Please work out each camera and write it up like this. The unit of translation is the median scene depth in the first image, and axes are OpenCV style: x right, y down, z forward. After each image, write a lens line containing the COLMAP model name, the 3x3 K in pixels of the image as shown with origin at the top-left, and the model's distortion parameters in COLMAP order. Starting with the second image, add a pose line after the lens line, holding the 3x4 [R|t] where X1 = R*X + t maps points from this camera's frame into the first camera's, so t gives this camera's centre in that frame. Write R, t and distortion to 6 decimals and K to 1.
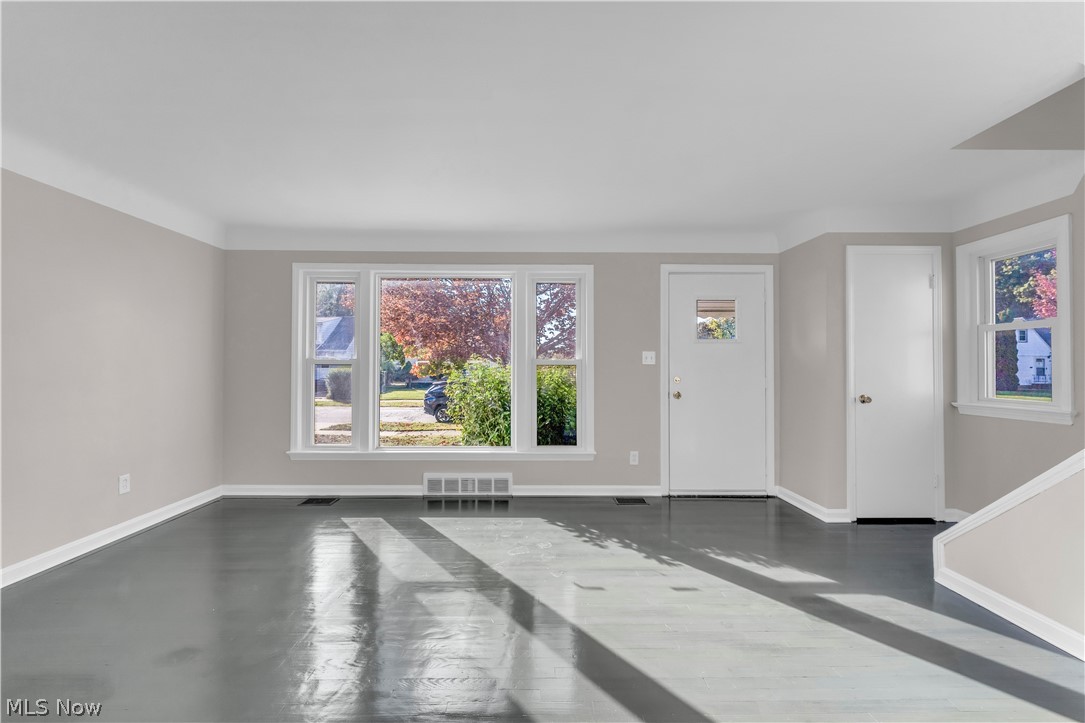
lens RADIAL K [[441.0, 0, 543.5], [0, 441.0, 359.2], [0, 0, 1]] dist [-0.000547, -0.000211]
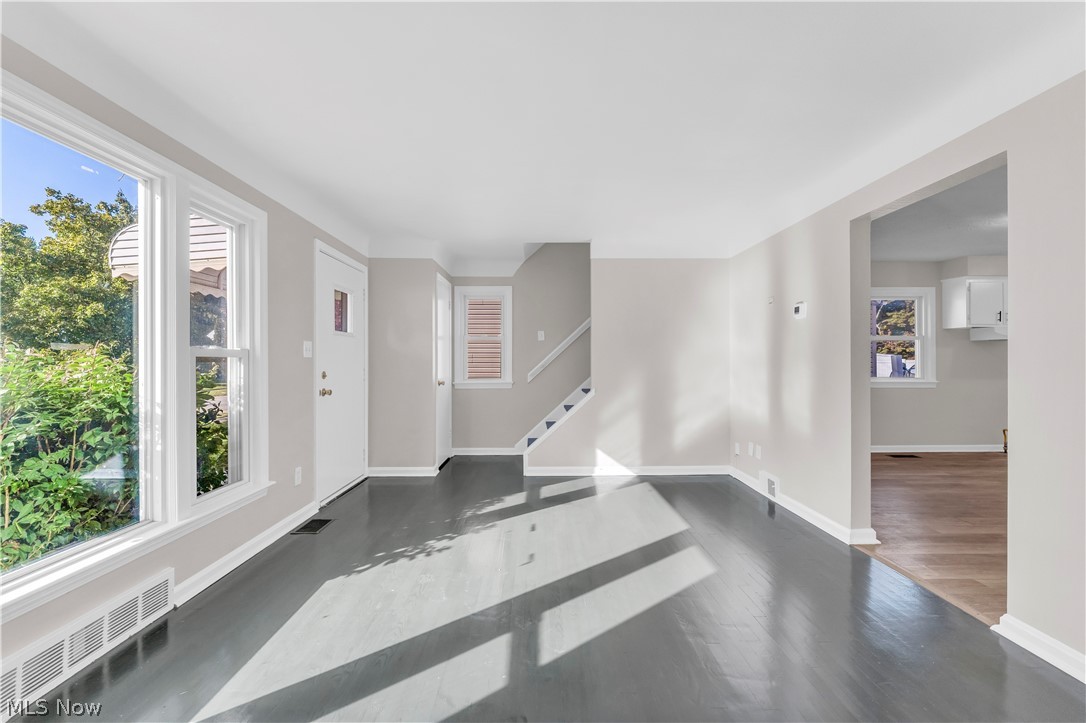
lens RADIAL K [[441.4, 0, 546.8], [0, 441.4, 361.6], [0, 0, 1]] dist [-0.000547, -0.000211]
pose [[0.005530, -0.005122, 0.999972, -0.756575], [-0.019086, 0.999804, 0.005227, 0.009592], [-0.999803, -0.019114, 0.005431, 0.721413]]
